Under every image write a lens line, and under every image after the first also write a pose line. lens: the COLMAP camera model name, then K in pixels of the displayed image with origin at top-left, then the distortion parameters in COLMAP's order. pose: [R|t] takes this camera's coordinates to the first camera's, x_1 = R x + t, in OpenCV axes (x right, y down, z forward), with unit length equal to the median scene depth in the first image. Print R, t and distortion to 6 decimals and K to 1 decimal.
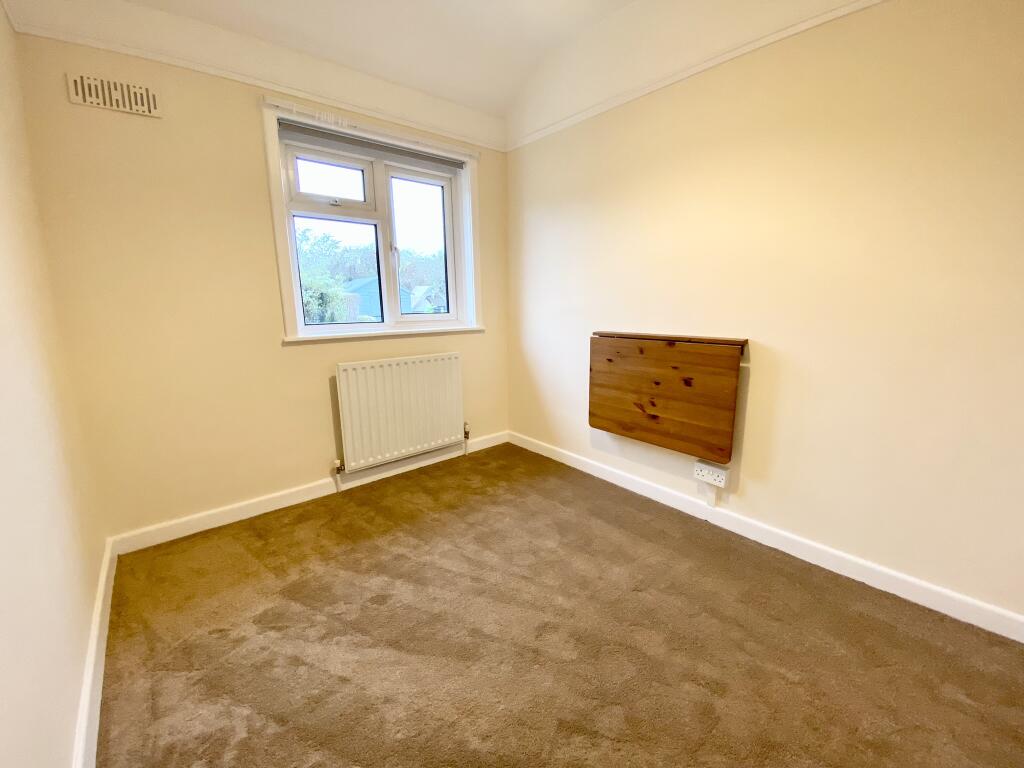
lens RADIAL K [[421.7, 0, 578.5], [0, 421.7, 423.8], [0, 0, 1]] dist [0.003622, -0.010753]
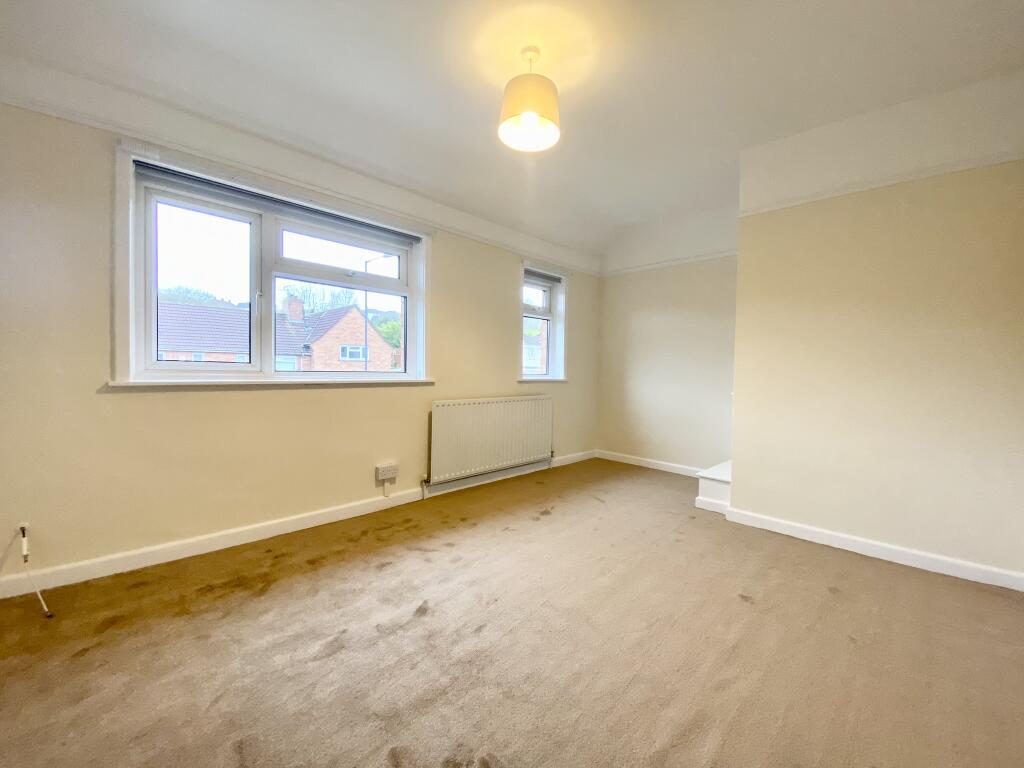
lens RADIAL K [[421.7, 0, 511.7], [0, 421.7, 386.4], [0, 0, 1]] dist [0.003622, -0.010753]
pose [[0.998706, 0.049839, 0.010163, -0.255439], [-0.046355, 0.974065, -0.221469, 0.075955], [-0.020937, 0.220711, 0.975114, -0.253297]]
